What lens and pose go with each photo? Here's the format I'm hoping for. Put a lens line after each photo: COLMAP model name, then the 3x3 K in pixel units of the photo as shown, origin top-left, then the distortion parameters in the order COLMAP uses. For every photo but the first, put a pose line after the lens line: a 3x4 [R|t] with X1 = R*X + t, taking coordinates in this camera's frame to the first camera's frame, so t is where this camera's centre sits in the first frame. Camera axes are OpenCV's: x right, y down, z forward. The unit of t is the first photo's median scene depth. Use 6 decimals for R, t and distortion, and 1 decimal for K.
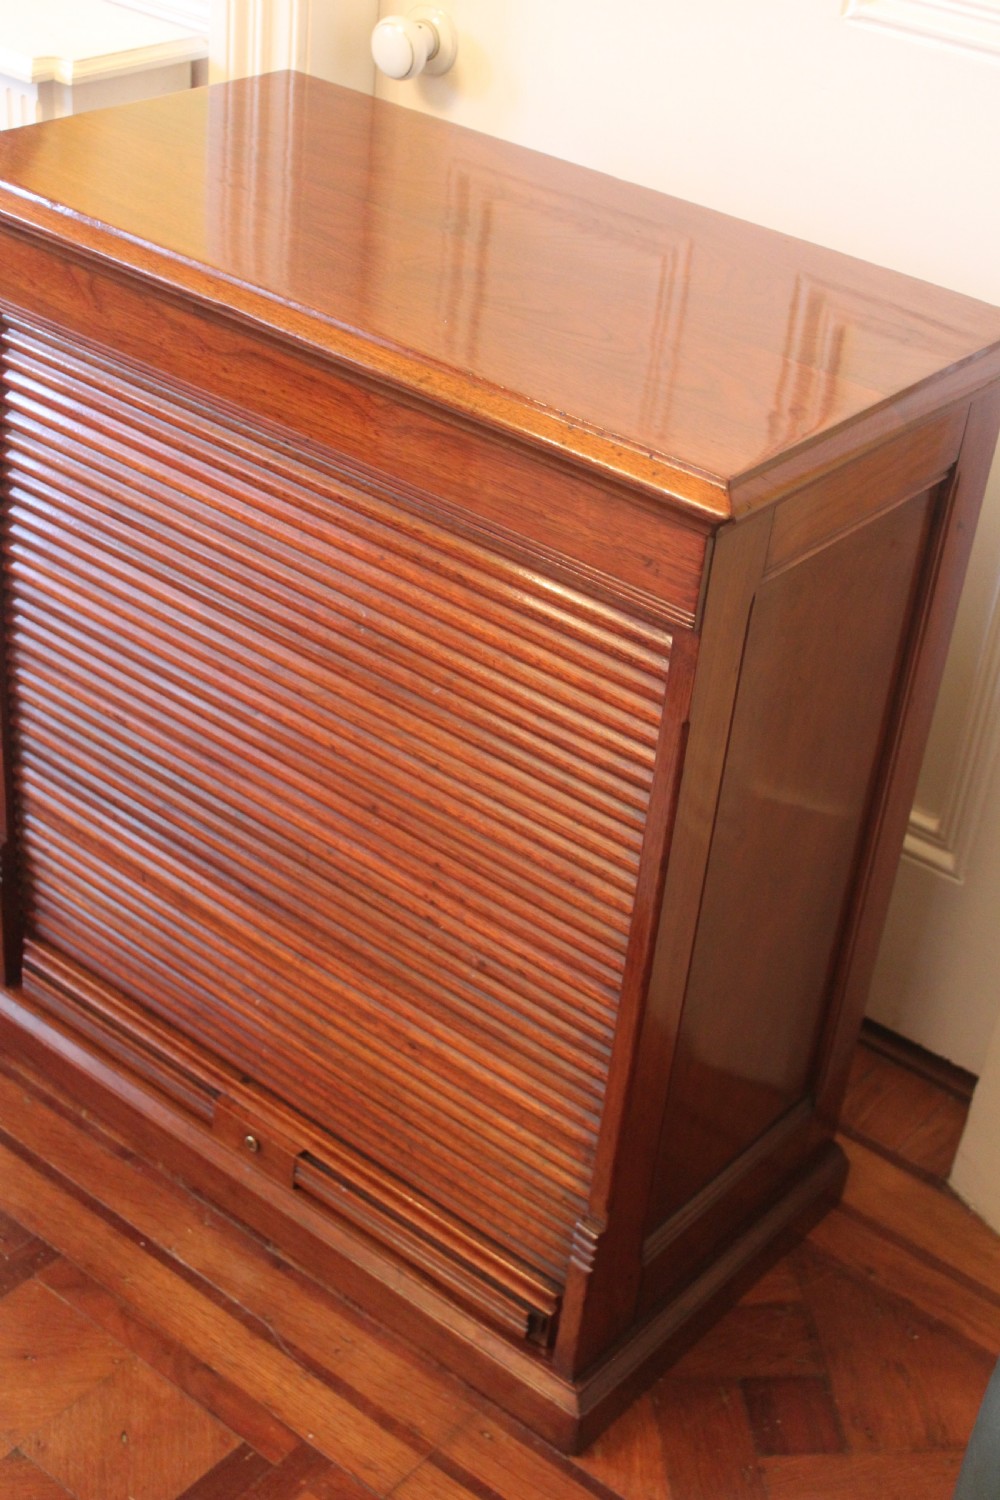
lens RADIAL K [[2075.4, 0, 515.4], [0, 2075.4, 765.6], [0, 0, 1]] dist [-0.008225, 0.000000]
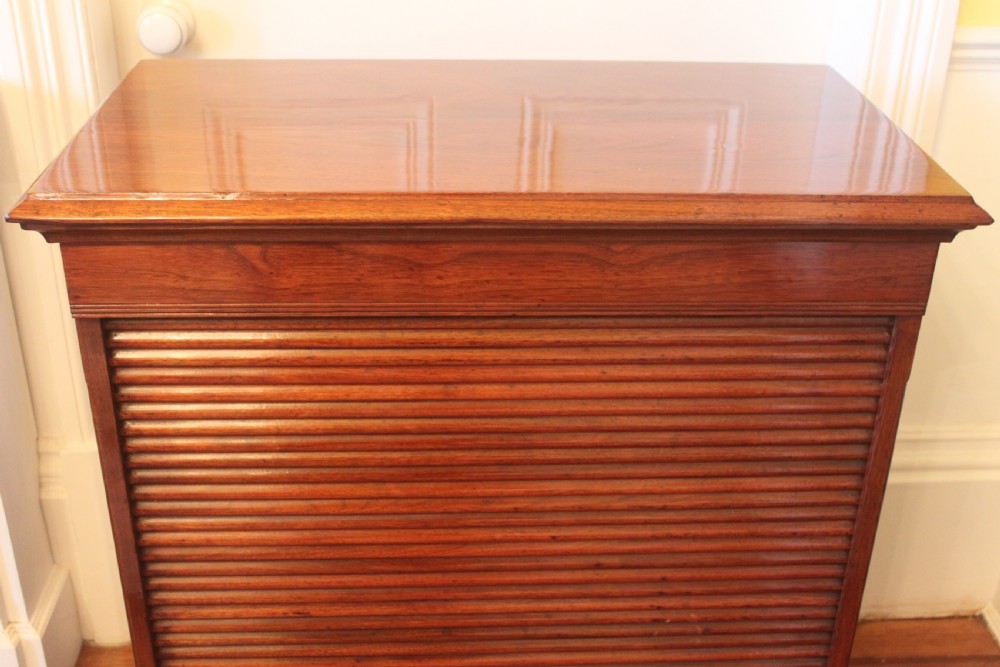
lens RADIAL K [[1182.6, 0, 513.8], [0, 1182.6, 336.7], [0, 0, 1]] dist [-0.046488, 0.000000]
pose [[0.739667, -0.377753, 0.556952, -0.415299], [0.406276, 0.910421, 0.077934, -0.167134], [-0.536501, 0.168631, 0.826880, 0.378874]]
